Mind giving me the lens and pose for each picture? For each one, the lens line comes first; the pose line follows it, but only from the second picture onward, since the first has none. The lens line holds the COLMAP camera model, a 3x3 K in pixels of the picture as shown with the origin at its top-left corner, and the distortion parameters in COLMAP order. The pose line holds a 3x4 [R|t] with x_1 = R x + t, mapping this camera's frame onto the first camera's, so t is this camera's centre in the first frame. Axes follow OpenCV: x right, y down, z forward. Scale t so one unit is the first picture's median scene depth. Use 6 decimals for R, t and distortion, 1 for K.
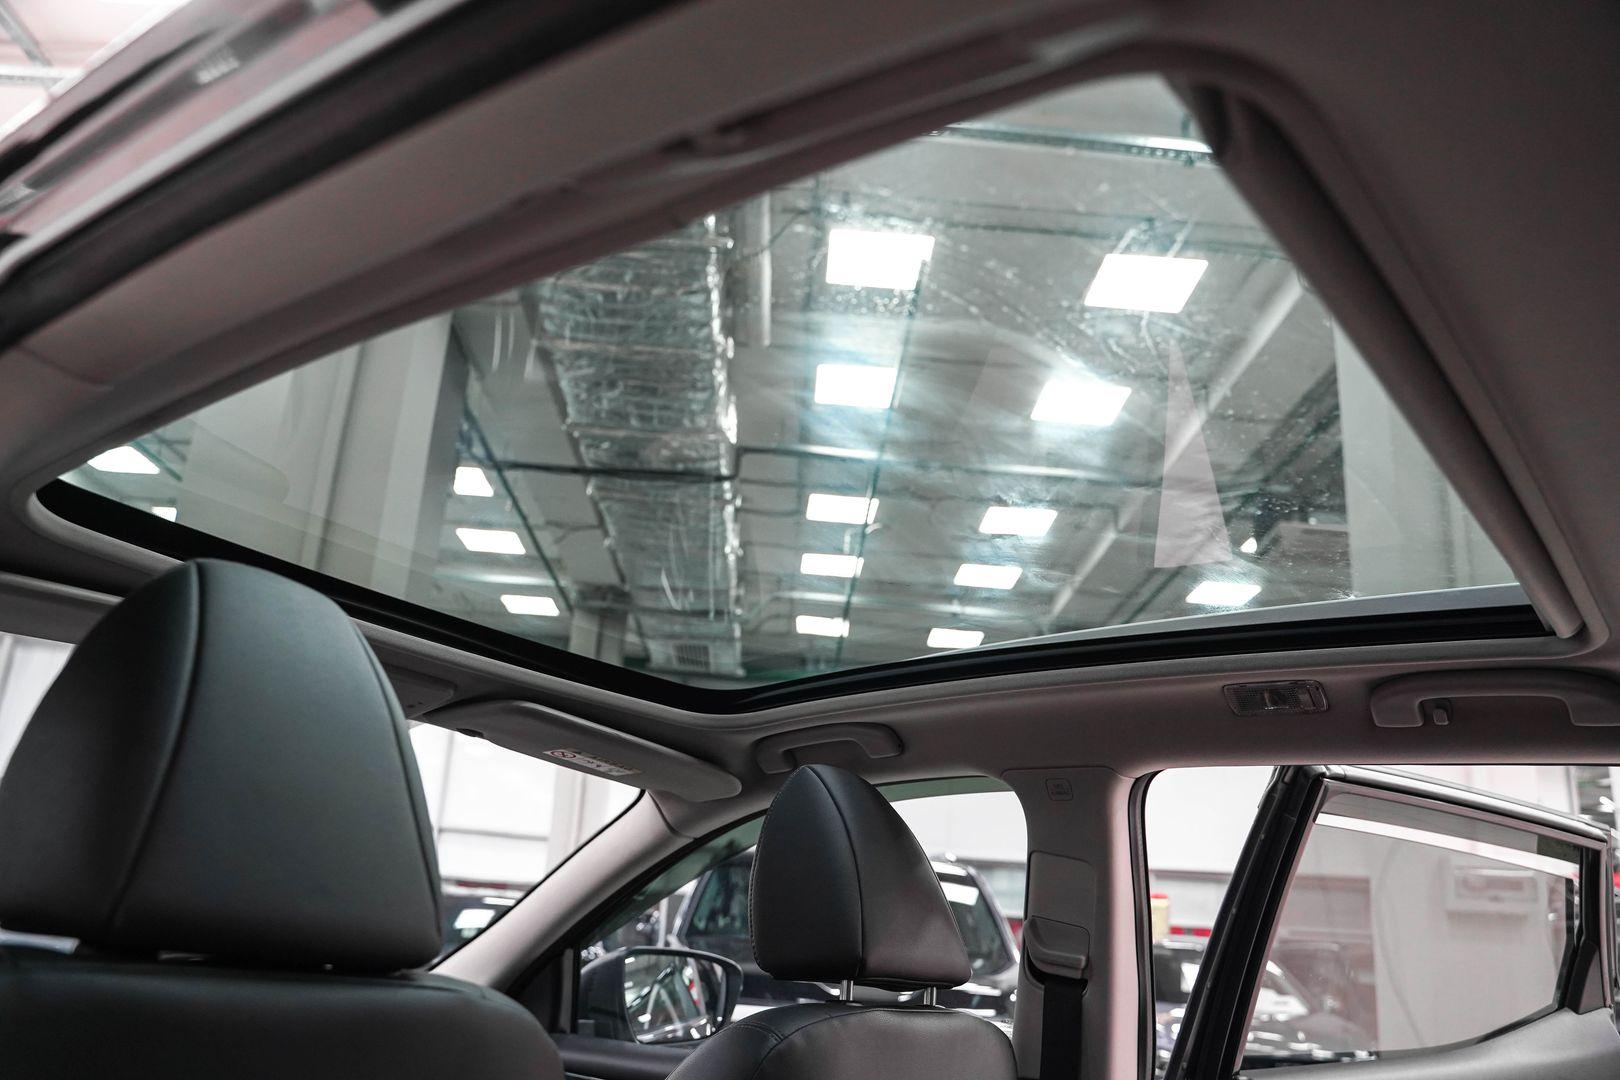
lens RADIAL K [[1323.2, 0, 810.0], [0, 1323.2, 540.0], [0, 0, 1]] dist [-0.118581, 0.093222]
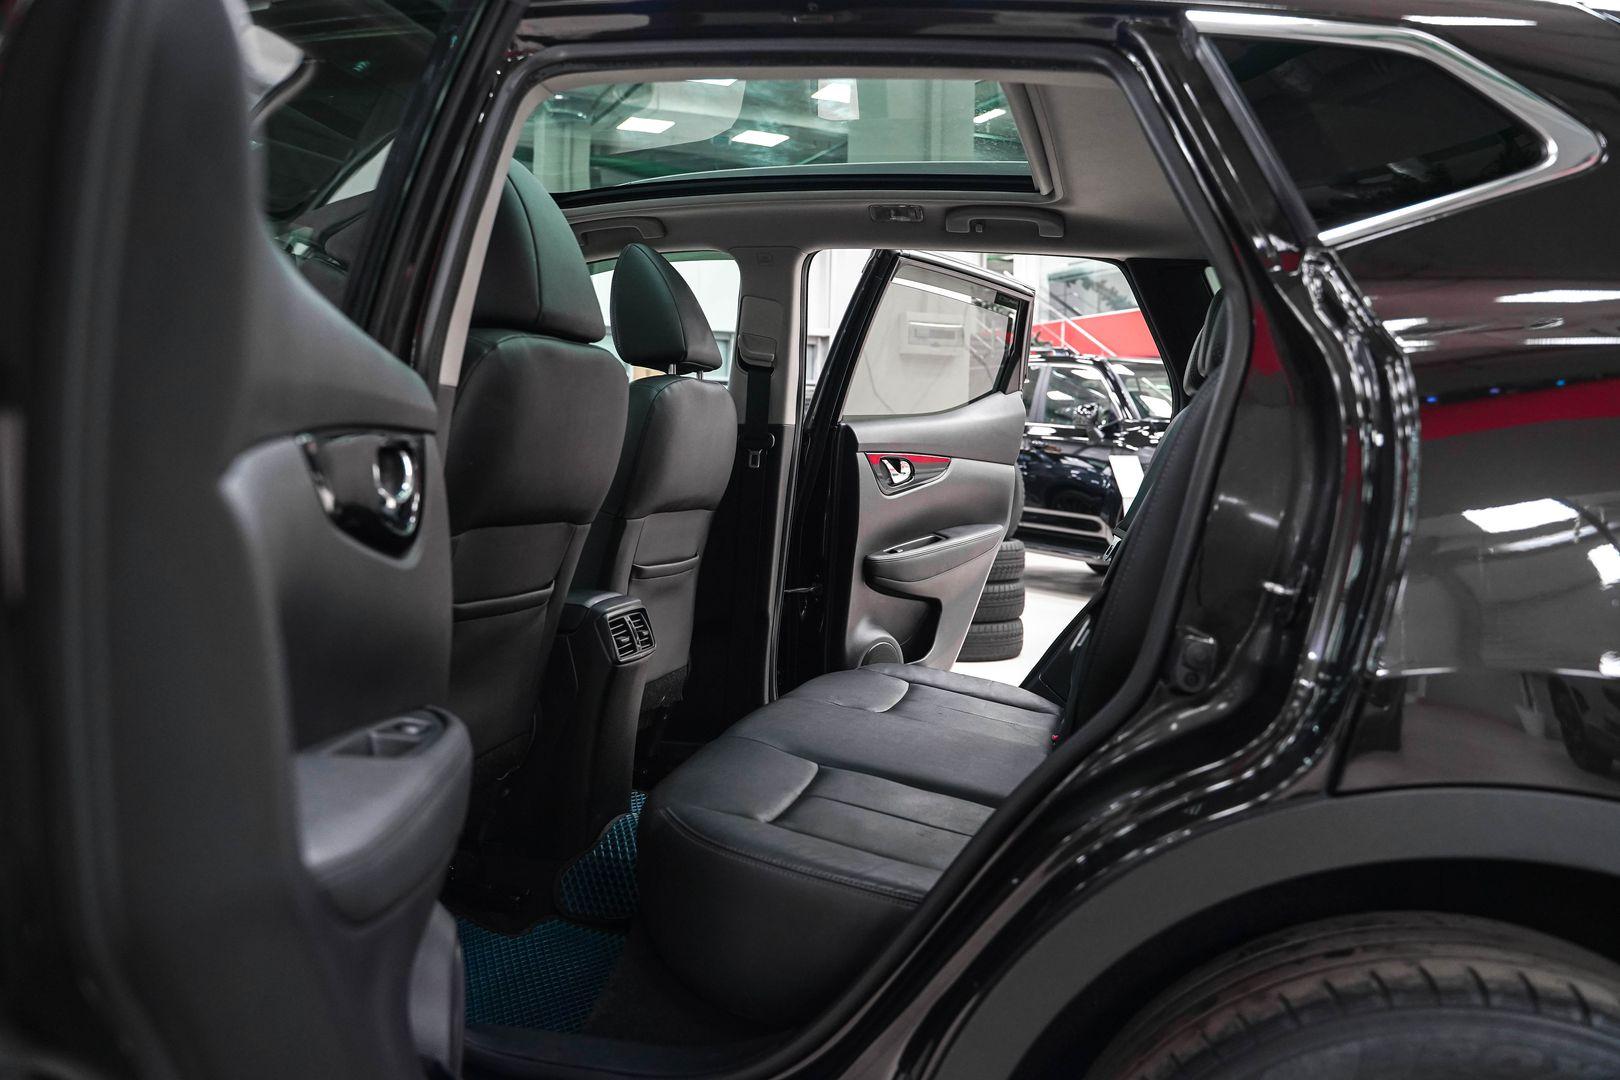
lens RADIAL K [[1323.2, 0, 810.0], [0, 1323.2, 540.0], [0, 0, 1]] dist [-0.118581, 0.093222]
pose [[0.916851, -0.073360, 0.392433, -0.461978], [-0.086602, 0.923020, 0.374878, -0.123967], [-0.389724, -0.377693, 0.839919, -0.616123]]
